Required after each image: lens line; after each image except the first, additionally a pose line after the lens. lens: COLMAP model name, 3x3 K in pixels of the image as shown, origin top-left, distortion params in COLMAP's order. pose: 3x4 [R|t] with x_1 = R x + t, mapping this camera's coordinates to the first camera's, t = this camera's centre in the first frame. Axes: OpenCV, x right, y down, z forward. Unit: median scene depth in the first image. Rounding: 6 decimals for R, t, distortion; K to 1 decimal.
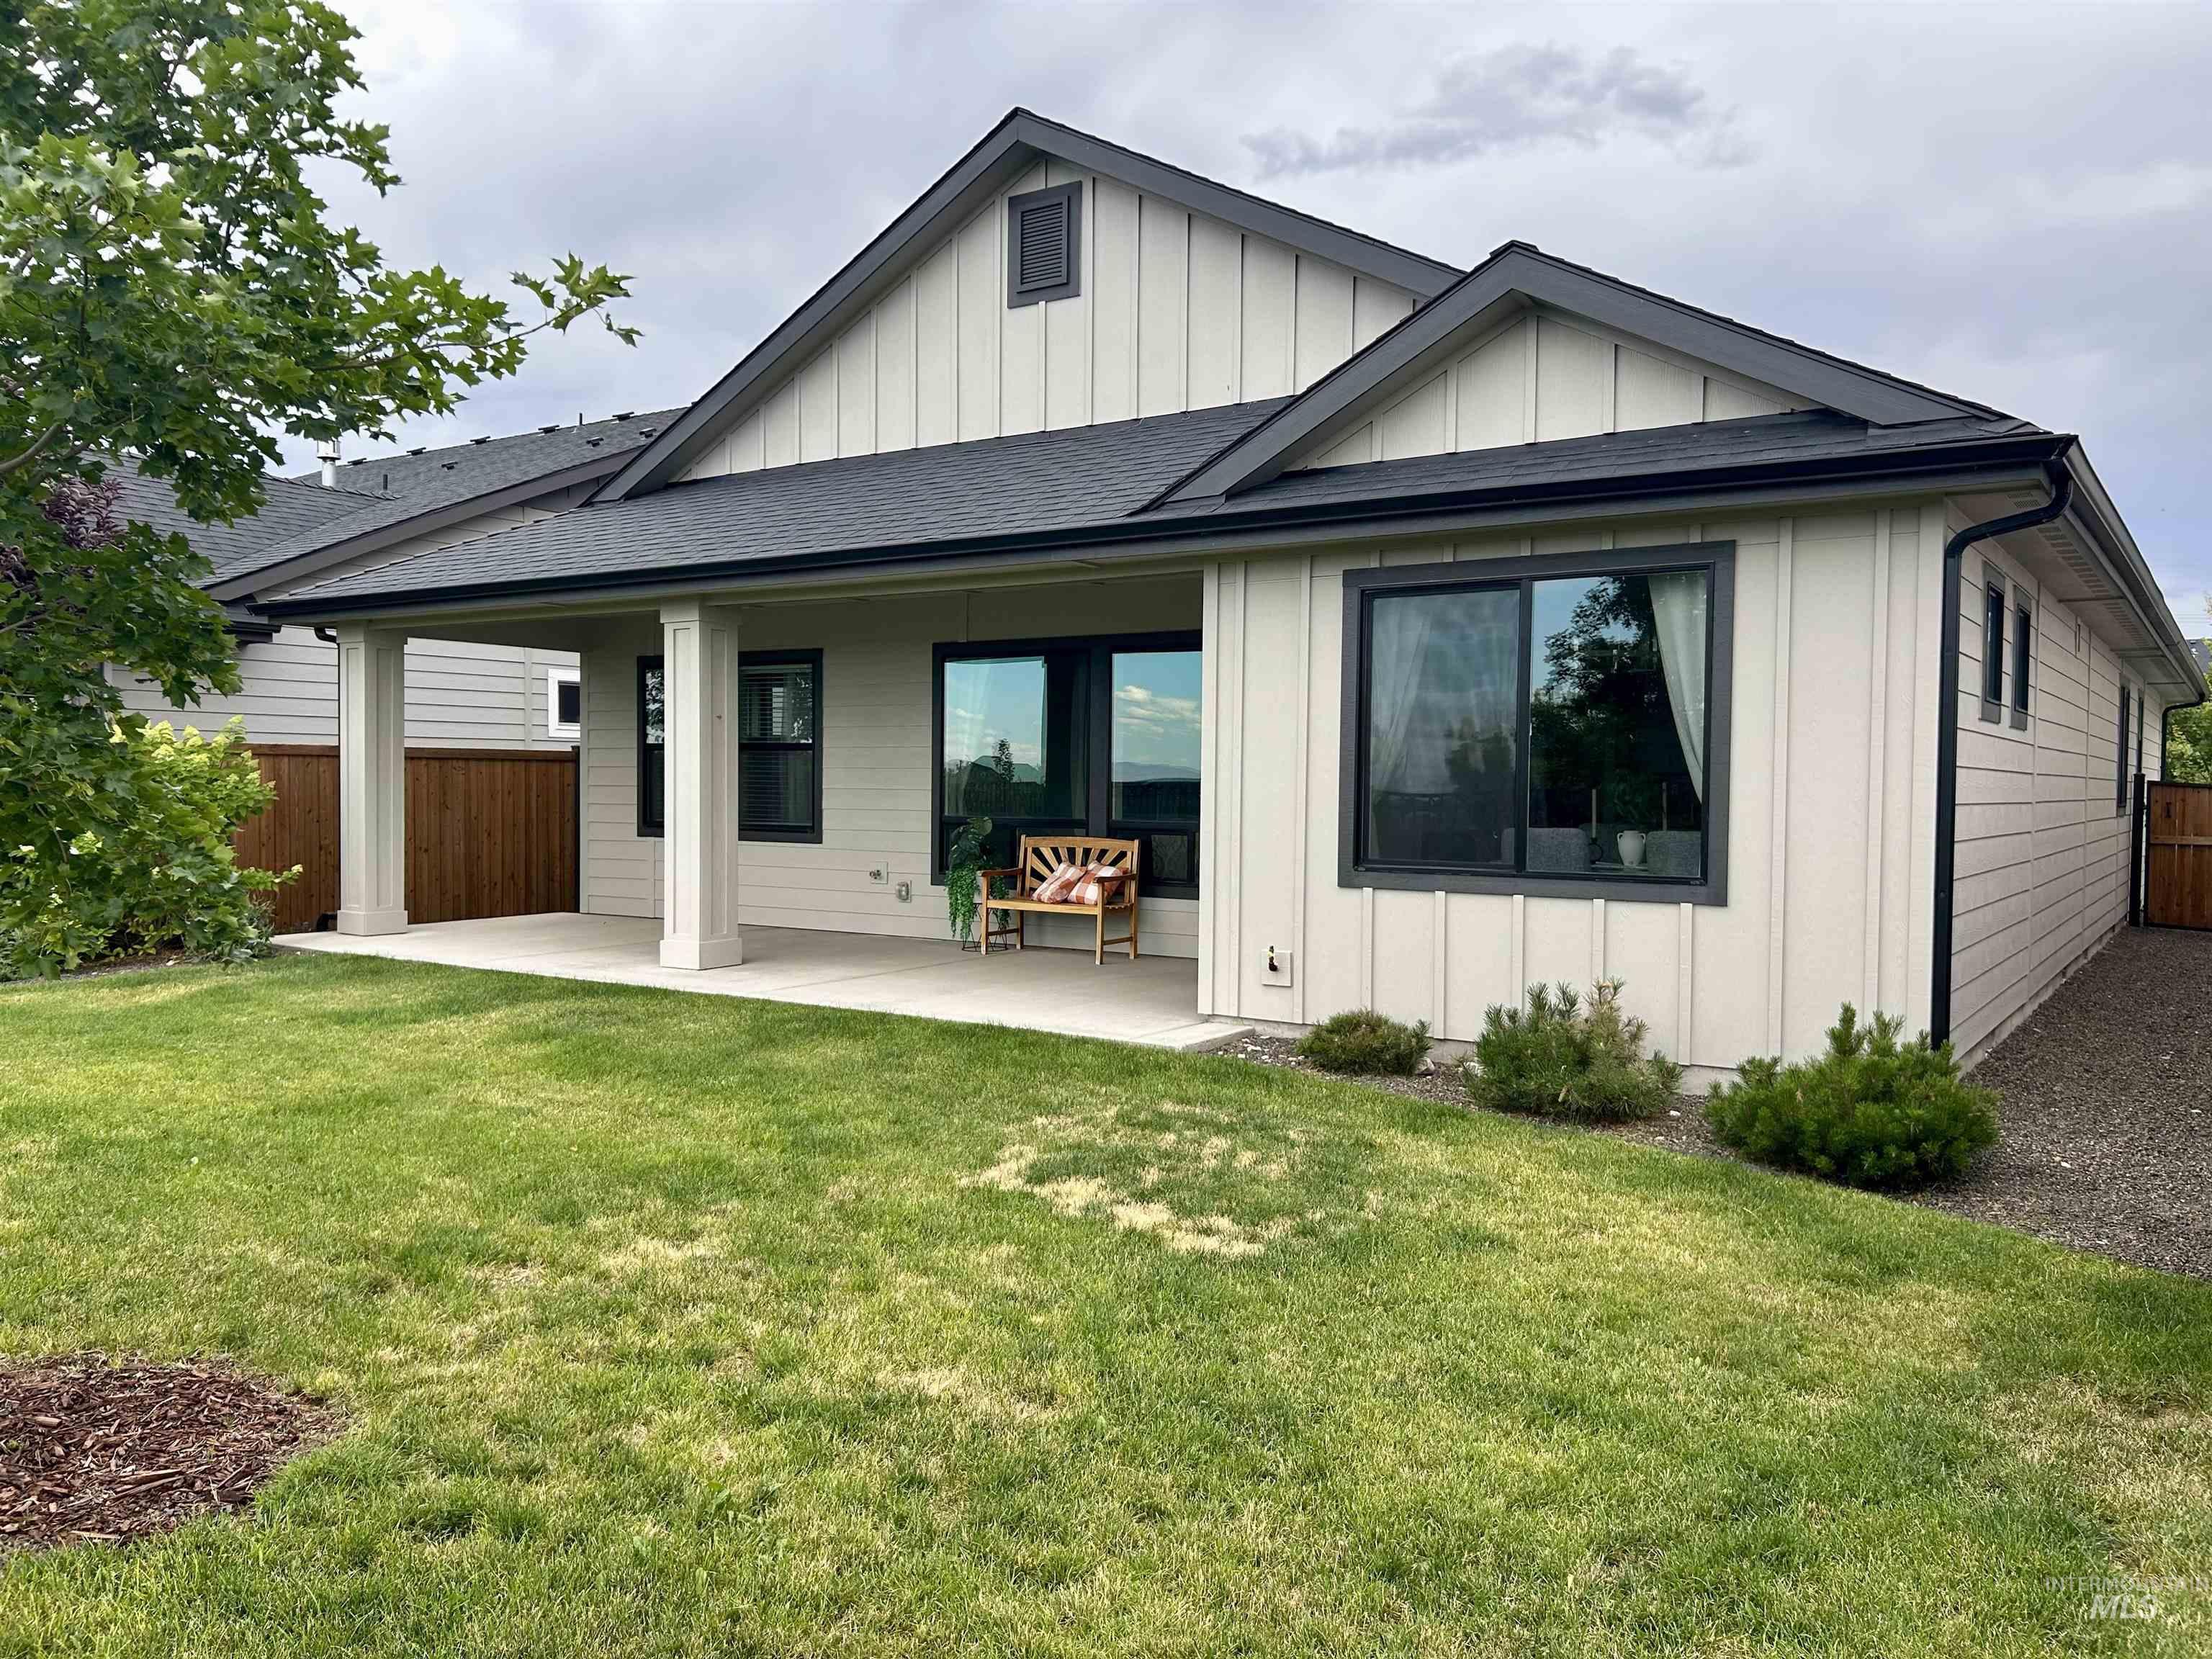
lens RADIAL K [[1661.4, 0, 1119.4], [0, 1661.4, 840.7], [0, 0, 1]] dist [0.034795, -0.002722]
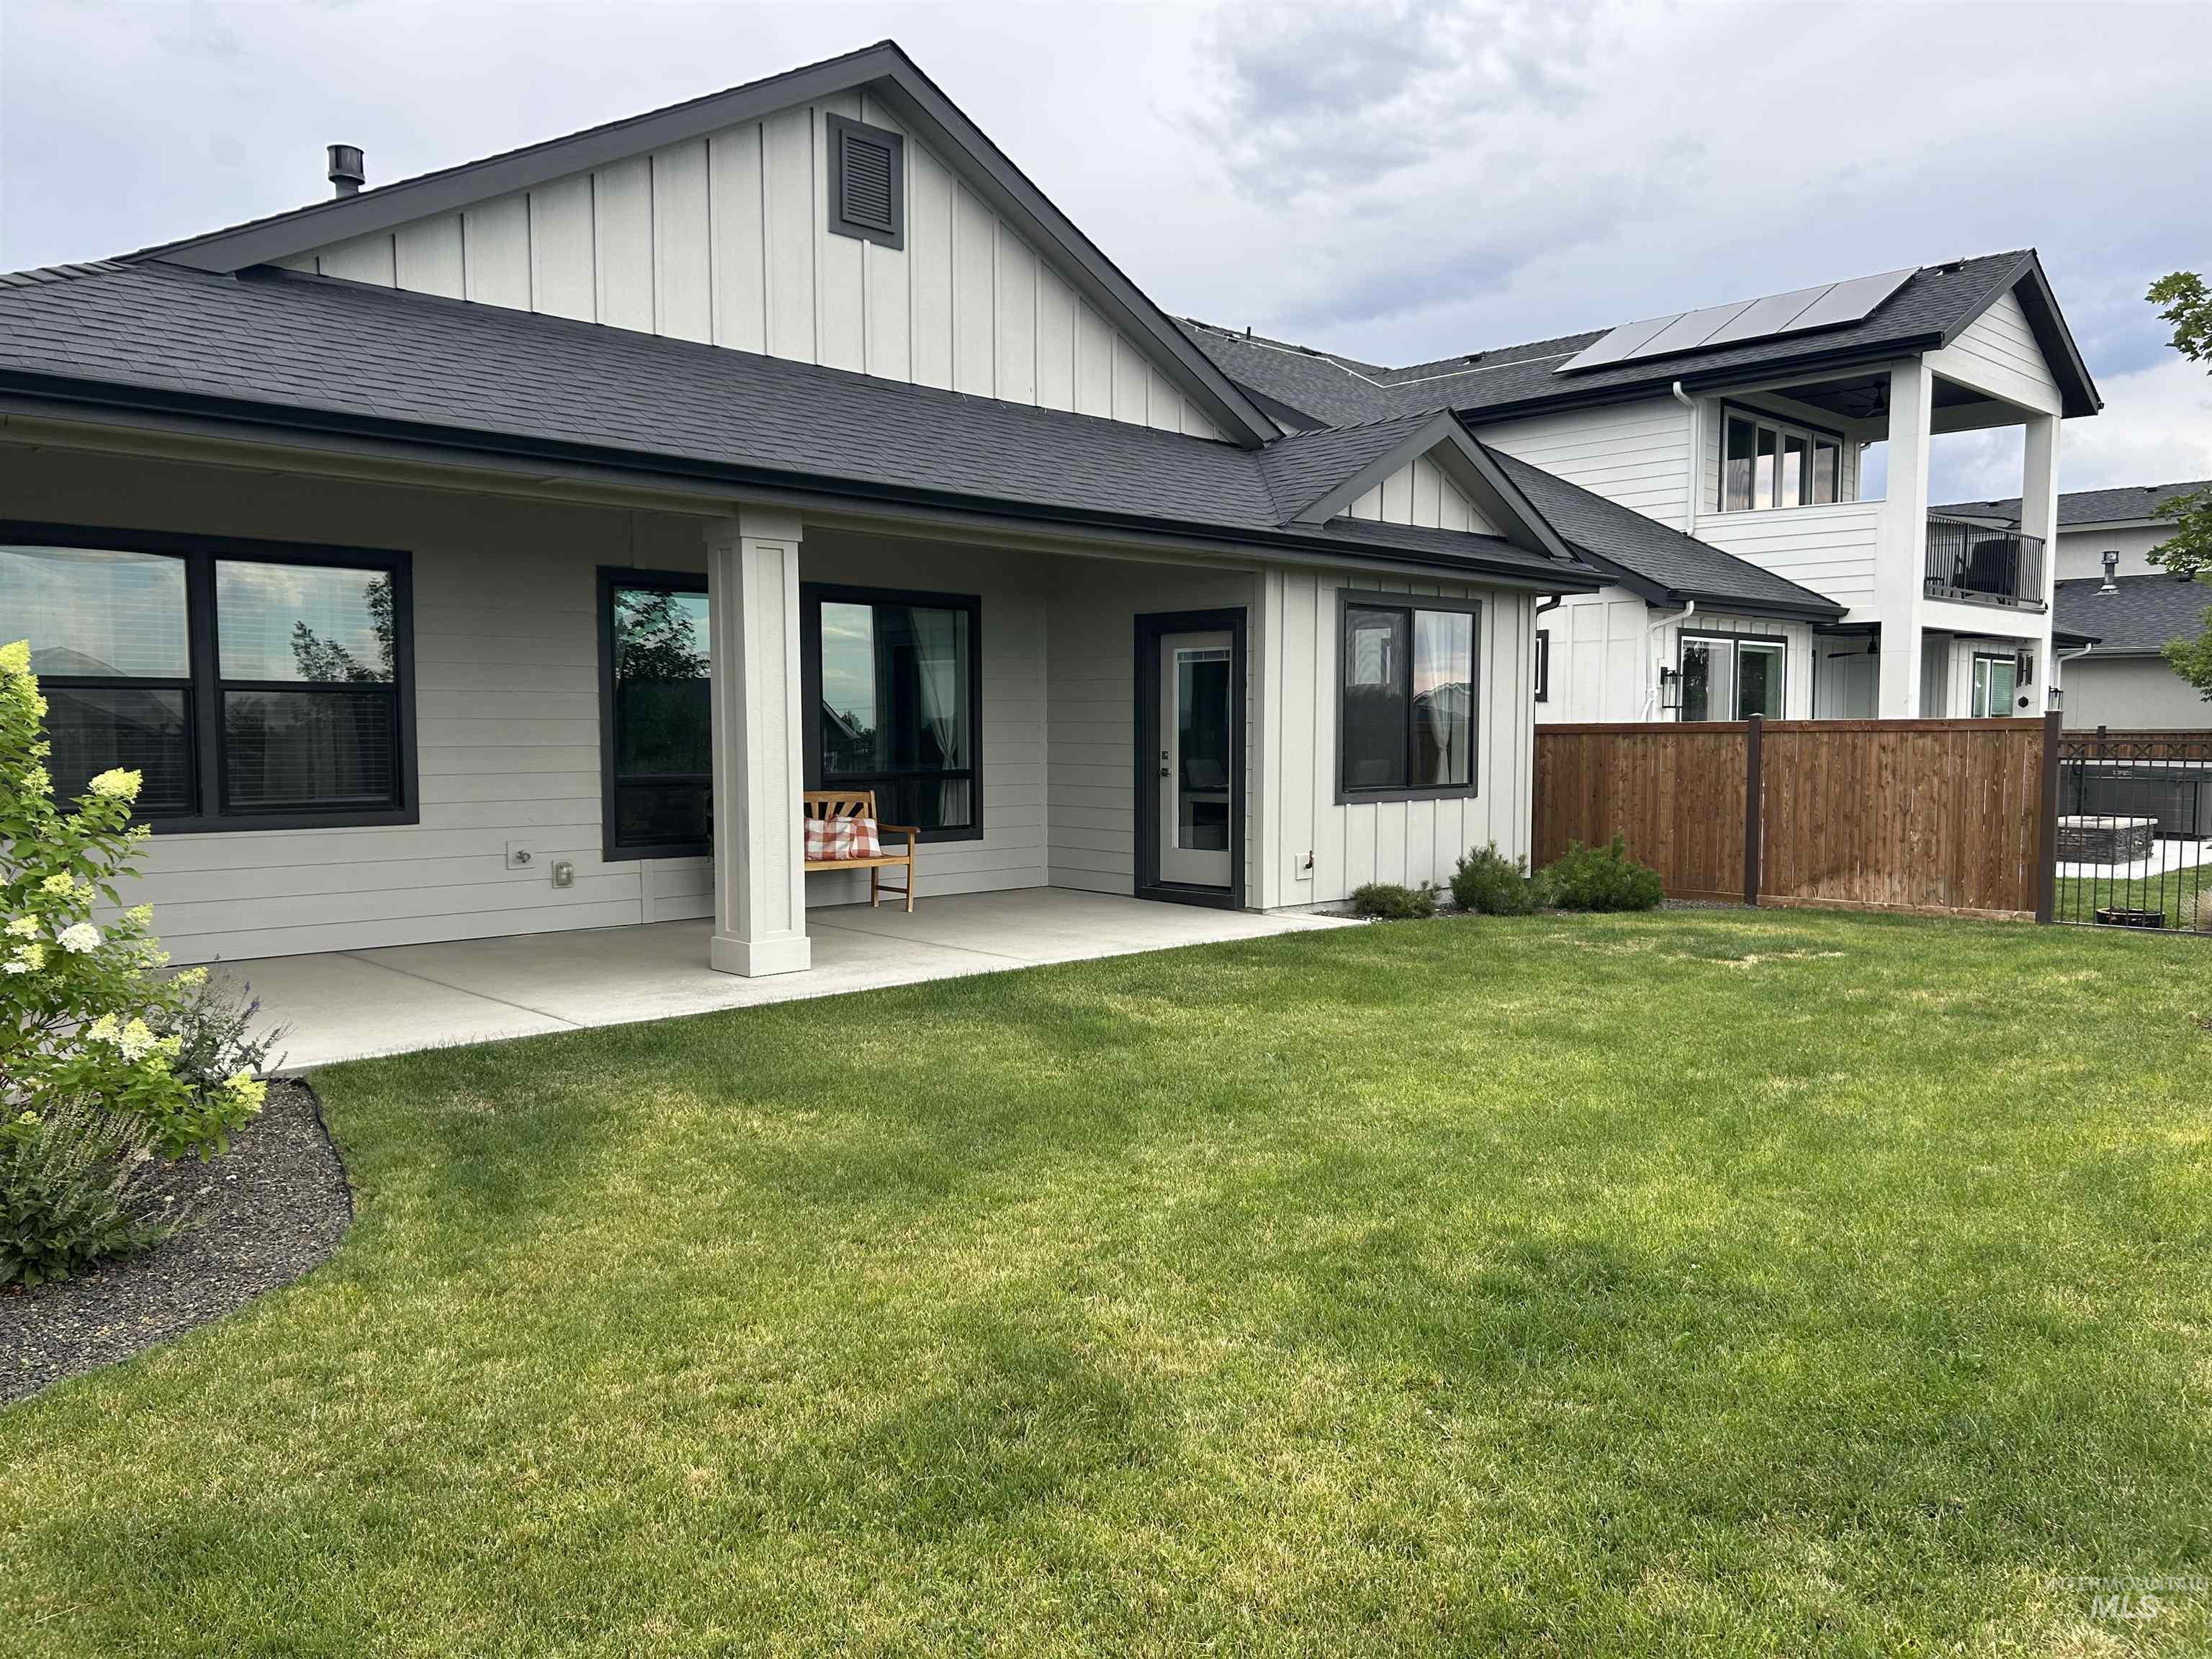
lens RADIAL K [[1661.4, 0, 1112.6], [0, 1661.4, 828.0], [0, 0, 1]] dist [0.034795, -0.002722]
pose [[0.194297, -0.069055, 0.978509, -0.951376], [0.035613, 0.997358, 0.063314, -0.036478], [-0.980296, 0.022546, 0.196243, 0.646059]]
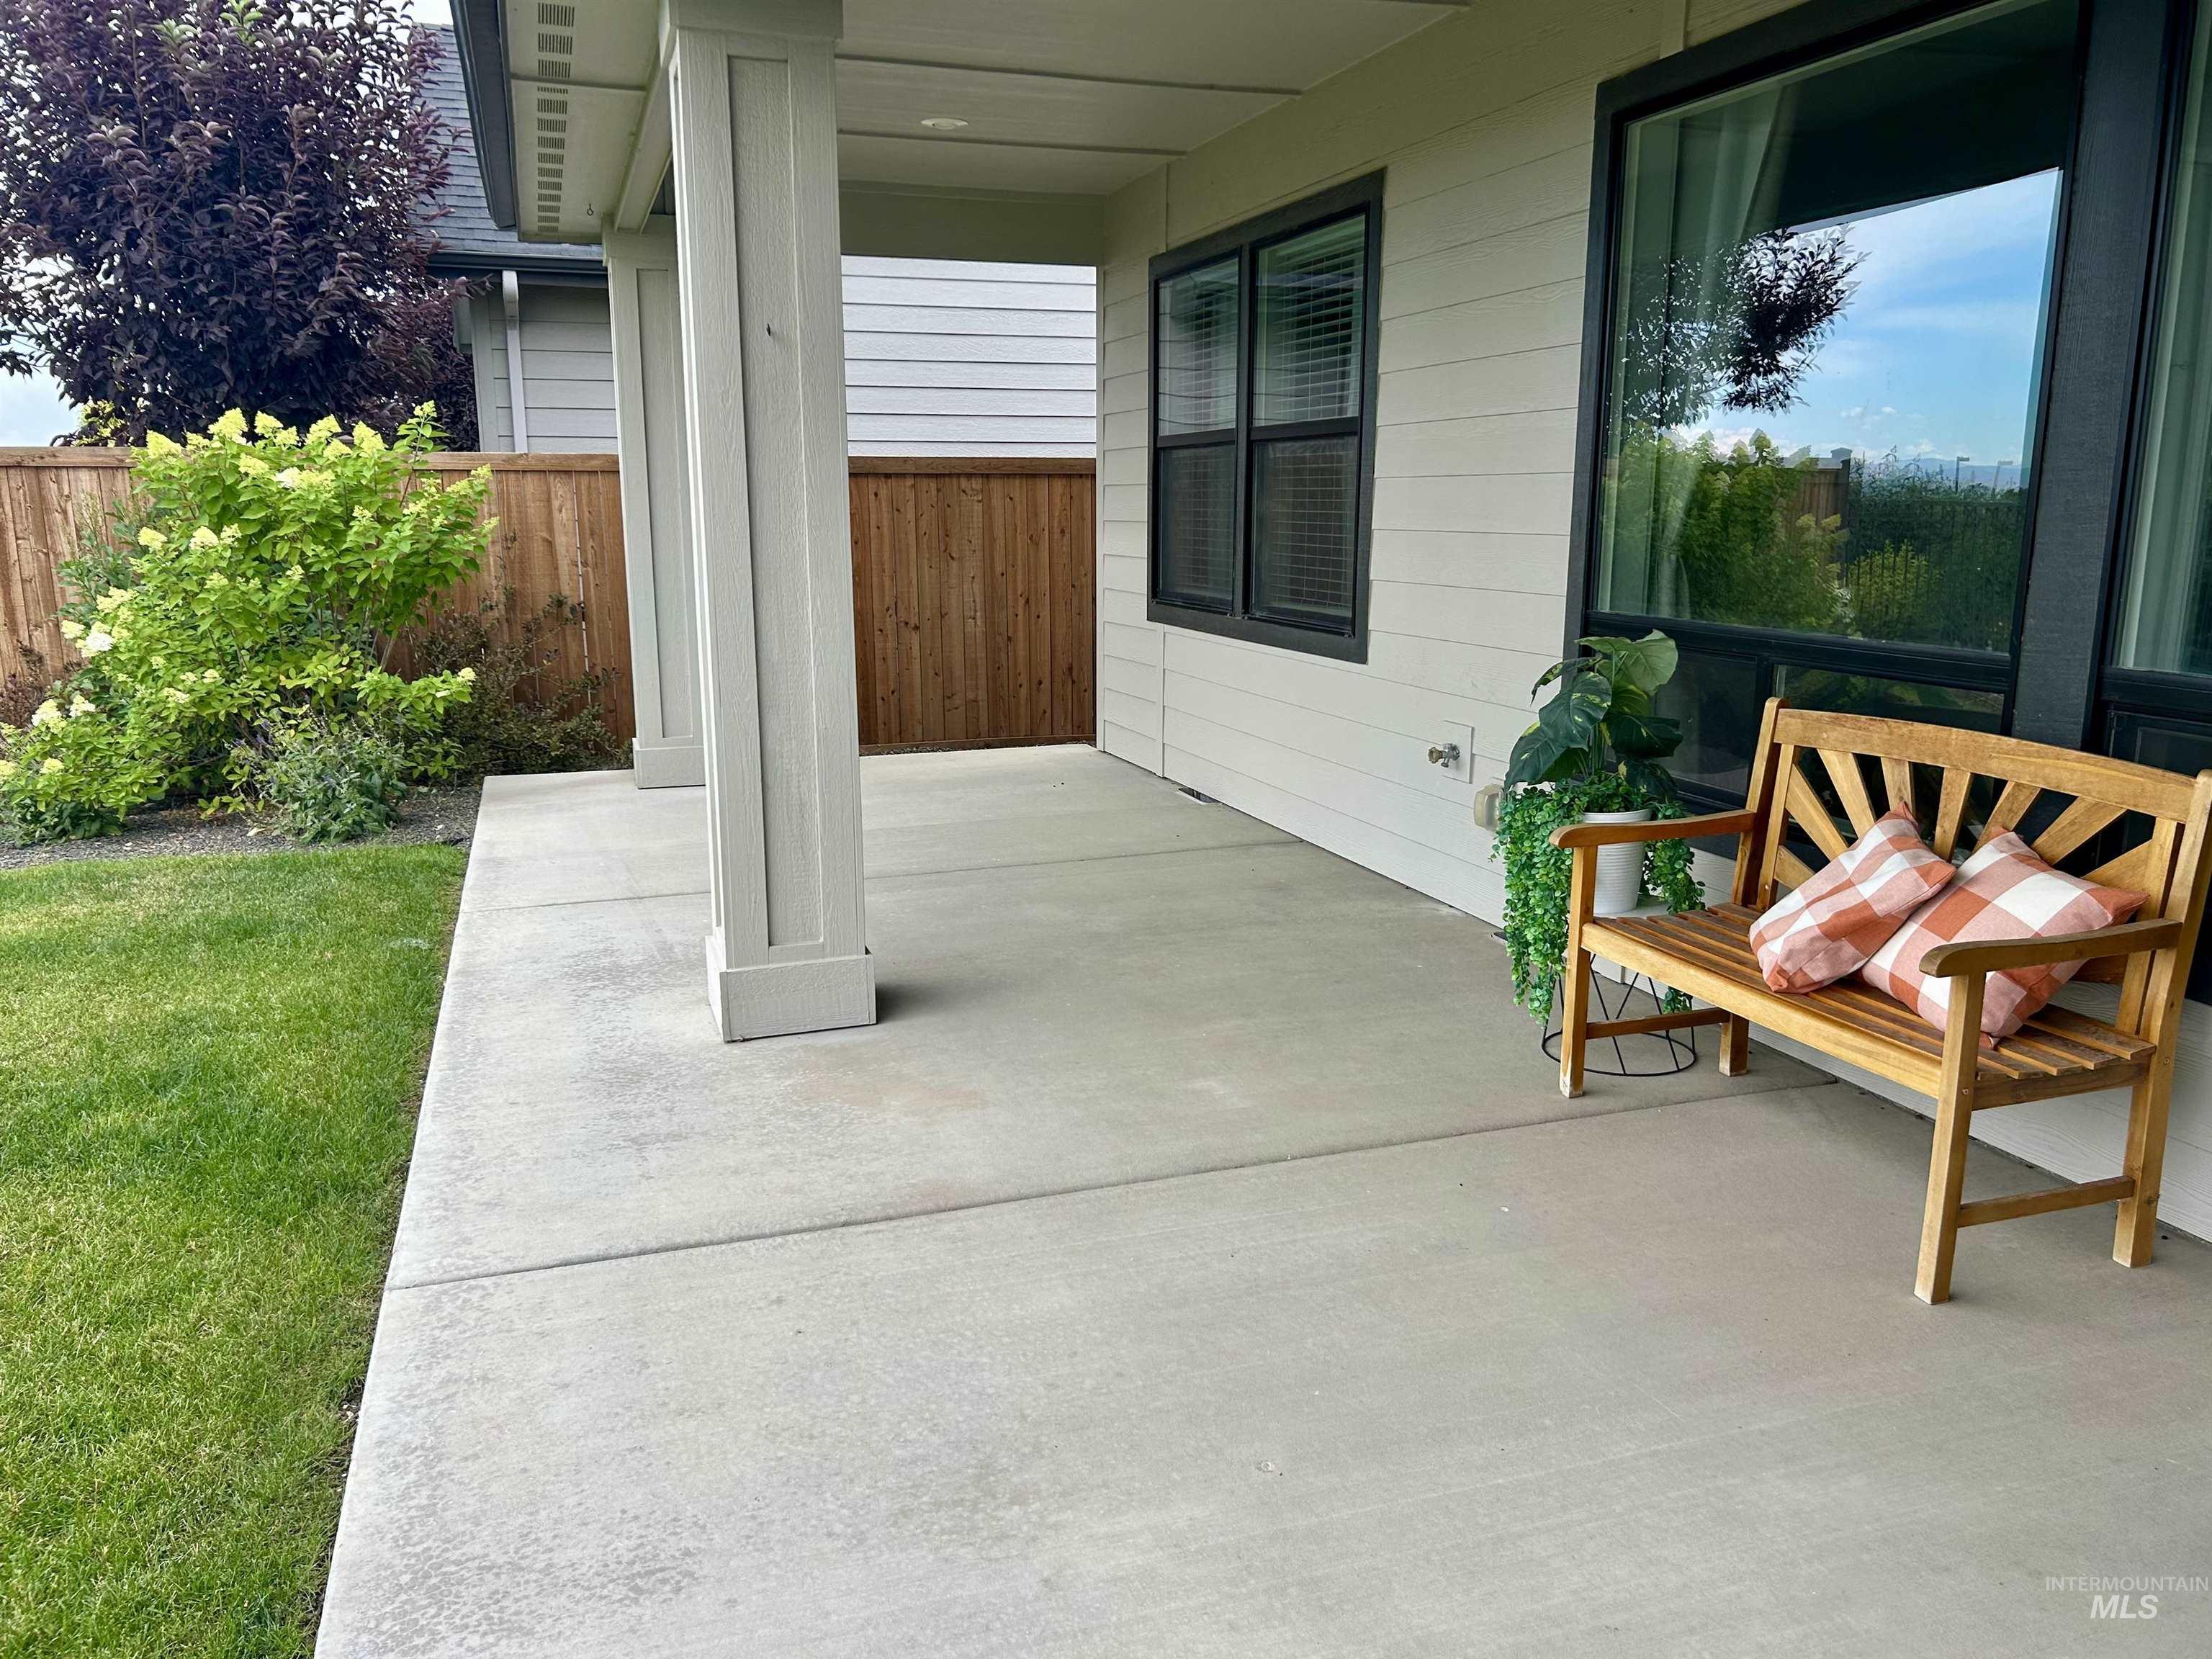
lens RADIAL K [[1661.4, 0, 1117.4], [0, 1661.4, 874.1], [0, 0, 1]] dist [0.034795, -0.002722]
pose [[0.805409, 0.122537, -0.579914, 0.024601], [-0.015431, 0.982400, 0.186152, -0.027095], [0.592518, -0.140980, 0.793125, 0.709640]]
